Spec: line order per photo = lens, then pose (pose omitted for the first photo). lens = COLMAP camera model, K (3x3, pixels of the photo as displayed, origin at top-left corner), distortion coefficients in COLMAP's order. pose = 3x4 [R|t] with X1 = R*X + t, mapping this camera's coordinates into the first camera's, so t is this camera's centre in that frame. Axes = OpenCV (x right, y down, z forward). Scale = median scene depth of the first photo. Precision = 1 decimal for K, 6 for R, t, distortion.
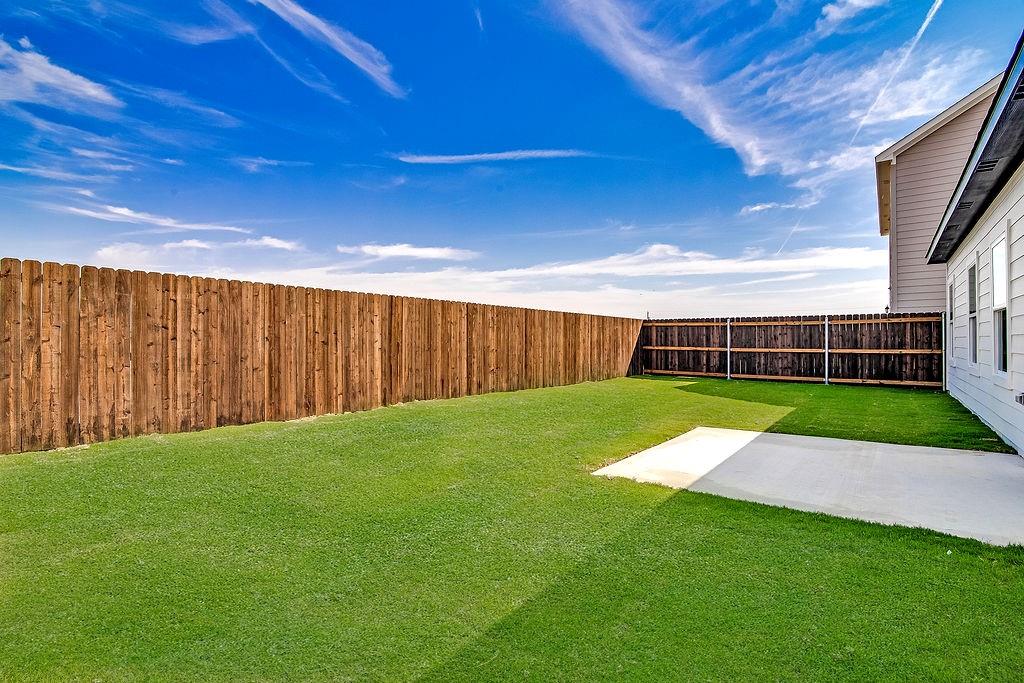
lens RADIAL K [[471.4, 0, 513.4], [0, 471.4, 338.1], [0, 0, 1]] dist [-0.004119, -0.000601]
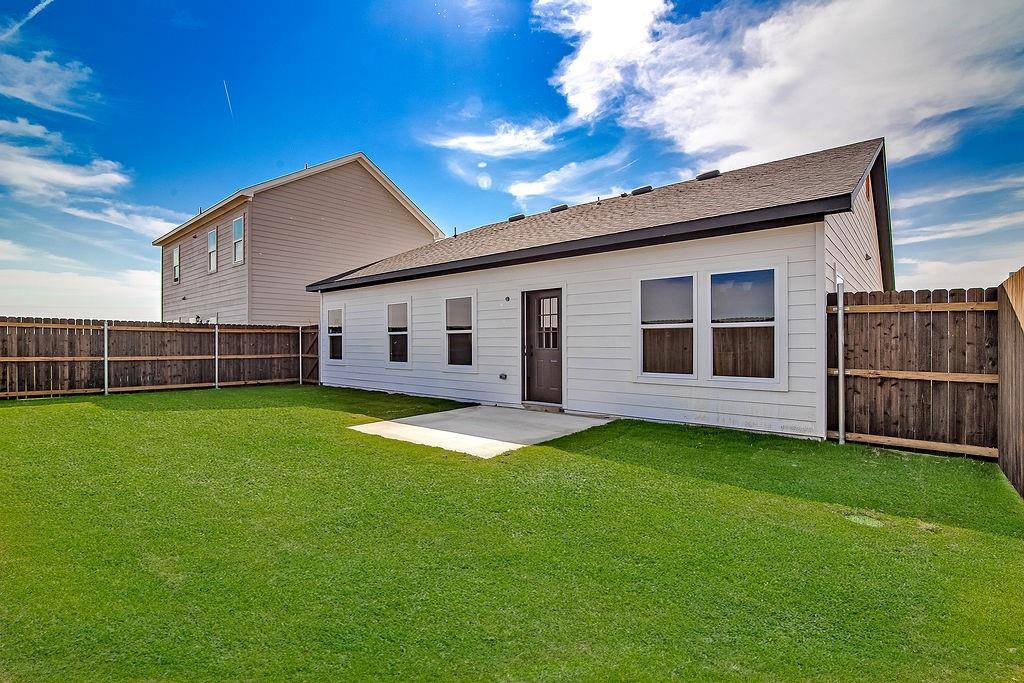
lens RADIAL K [[471.4, 0, 513.5], [0, 471.4, 345.8], [0, 0, 1]] dist [-0.004119, -0.000601]
pose [[0.047516, 0.000672, 0.998870, -0.344796], [-0.004071, 0.999992, -0.000479, -0.000636], [-0.998862, -0.004044, 0.047519, 0.259114]]
